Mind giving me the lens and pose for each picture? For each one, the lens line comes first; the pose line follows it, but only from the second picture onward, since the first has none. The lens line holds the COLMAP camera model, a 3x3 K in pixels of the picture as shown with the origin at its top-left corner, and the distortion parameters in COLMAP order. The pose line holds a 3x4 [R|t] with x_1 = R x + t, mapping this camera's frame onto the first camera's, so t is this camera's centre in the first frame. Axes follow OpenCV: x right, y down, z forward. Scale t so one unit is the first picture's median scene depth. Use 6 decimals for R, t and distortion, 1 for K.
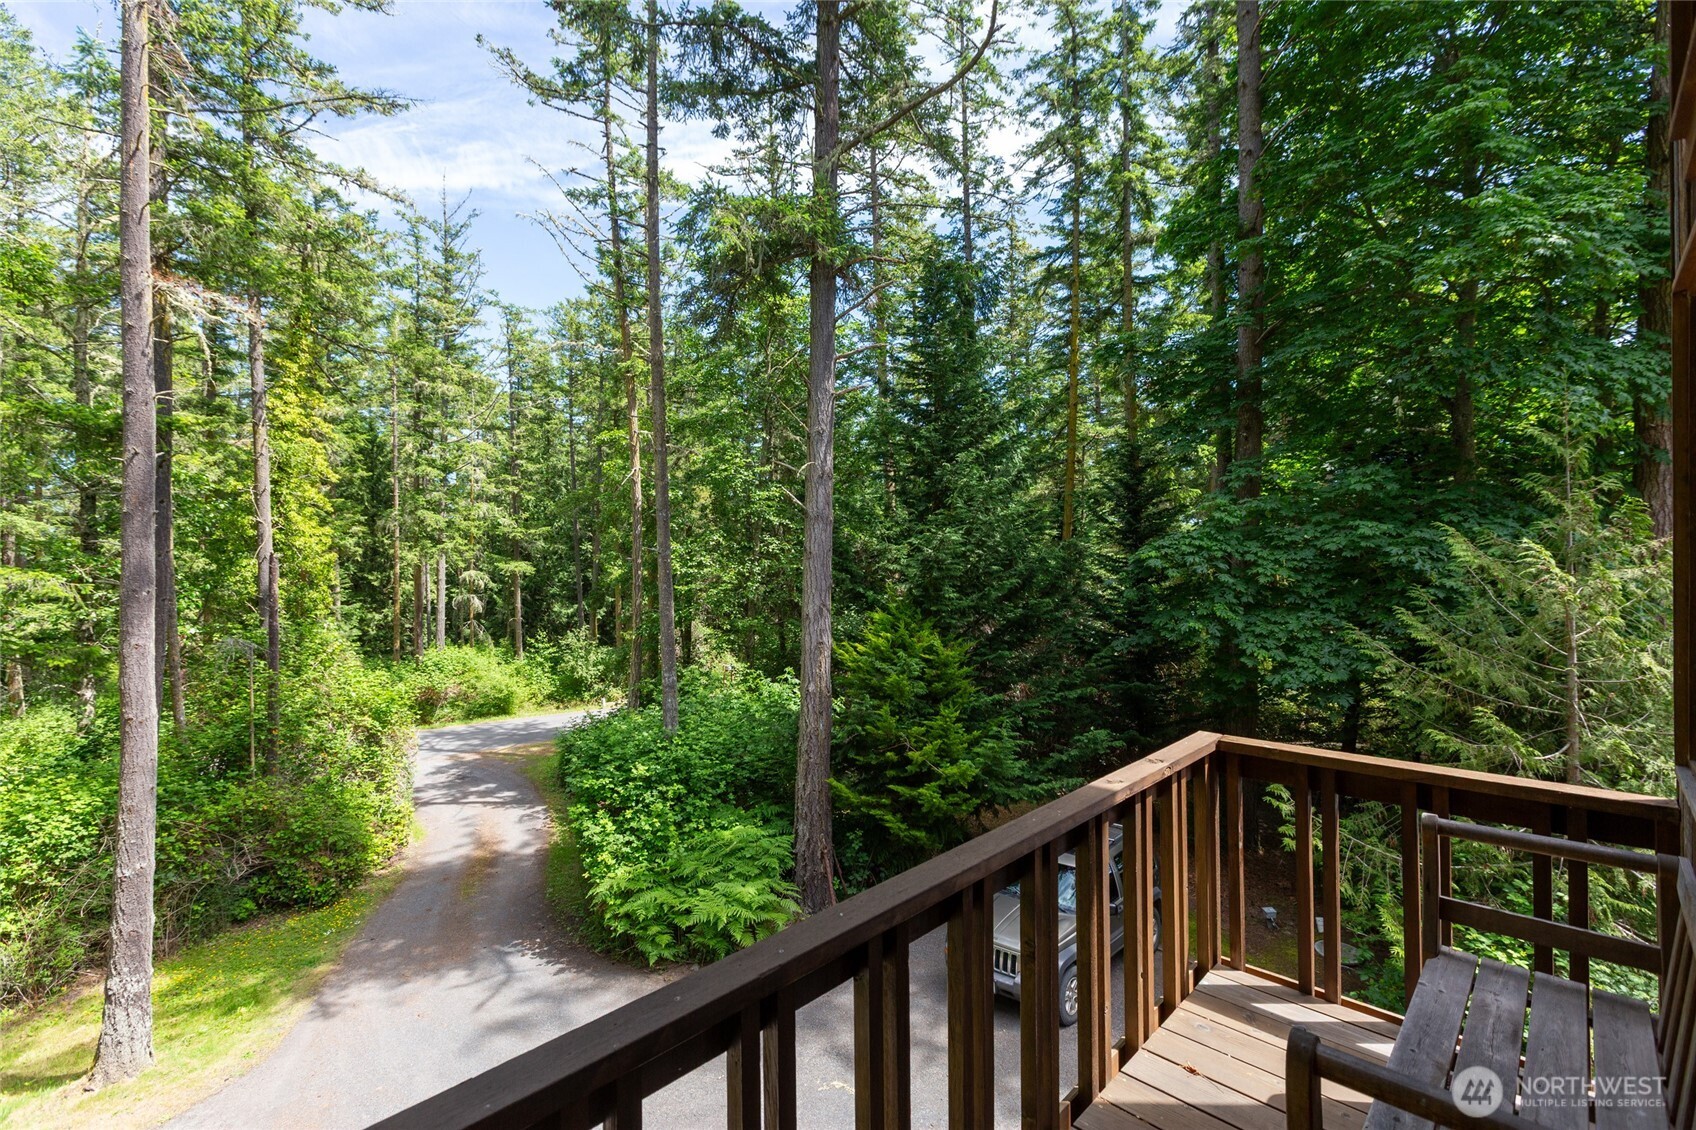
lens RADIAL K [[748.6, 0, 857.3], [0, 748.6, 558.9], [0, 0, 1]] dist [-0.000236, -0.001105]
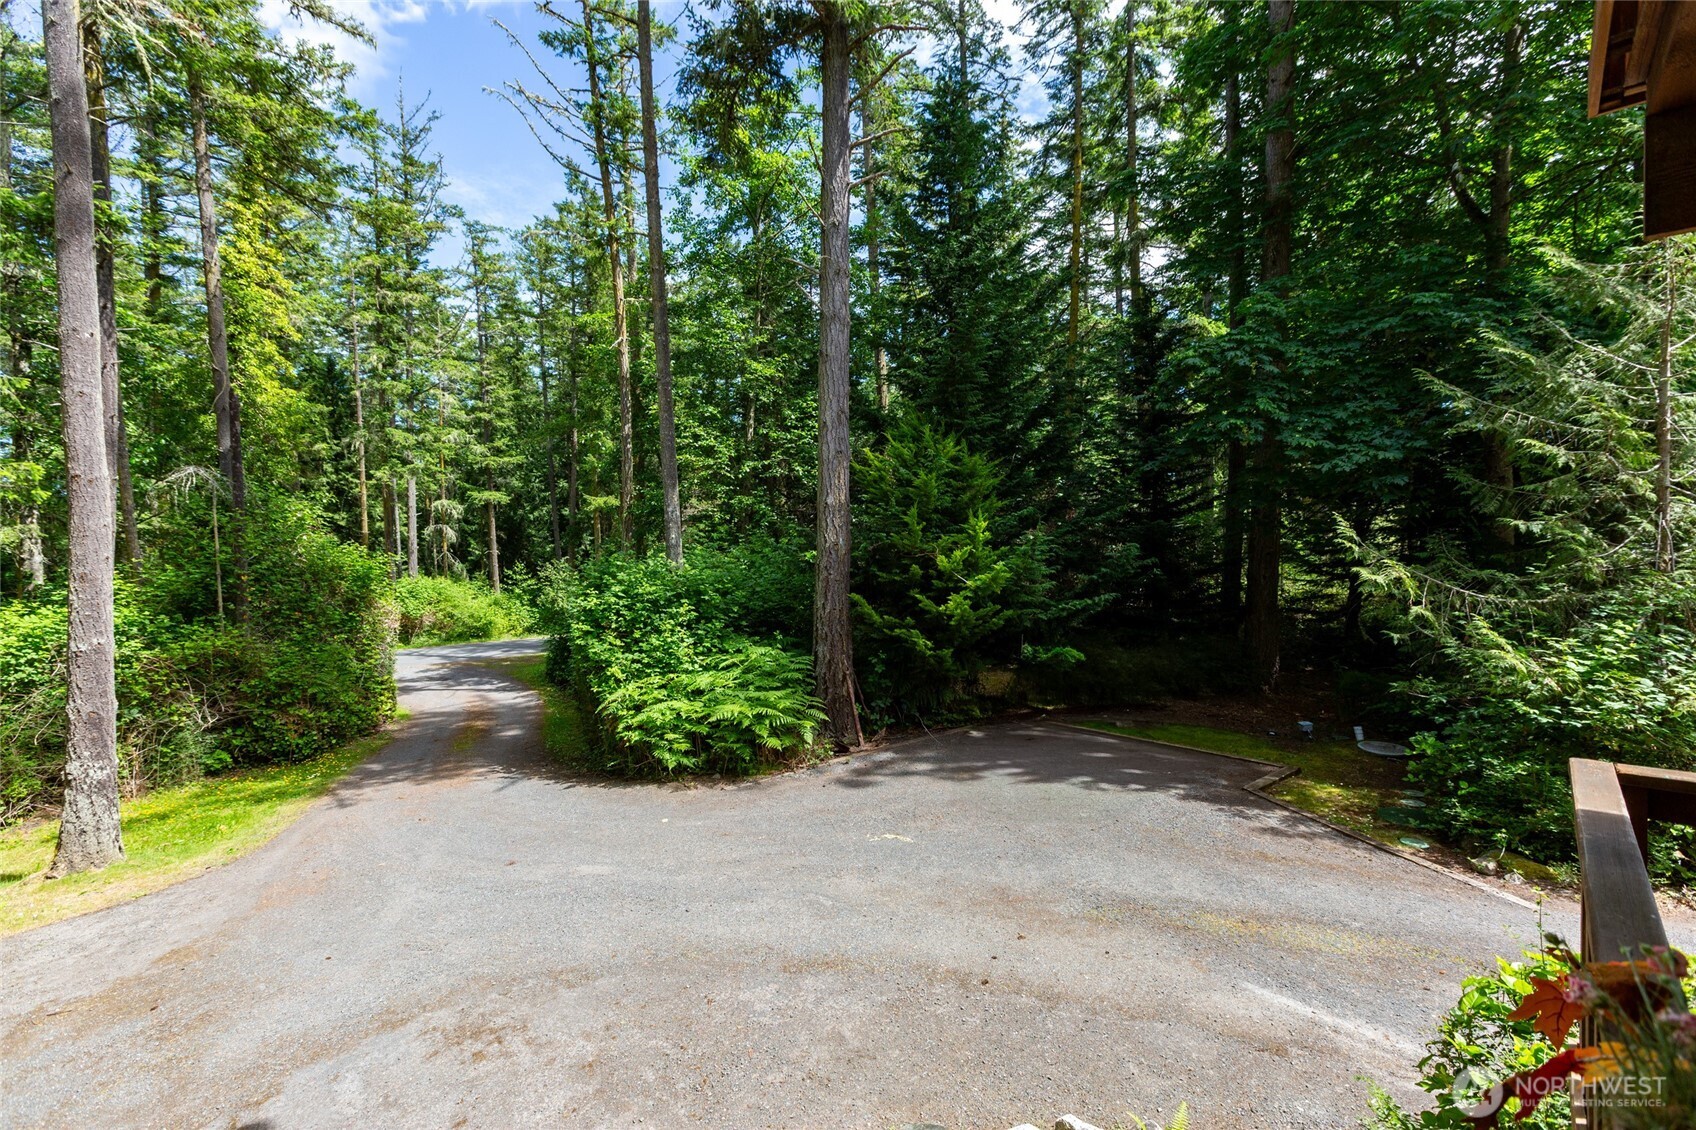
lens RADIAL K [[748.6, 0, 857.3], [0, 748.6, 558.9], [0, 0, 1]] dist [-0.000236, -0.001105]
pose [[0.999338, -0.013317, 0.033856, -0.035243], [0.011953, 0.999121, 0.040185, 0.122639], [-0.034361, -0.039754, 0.998619, 0.035149]]
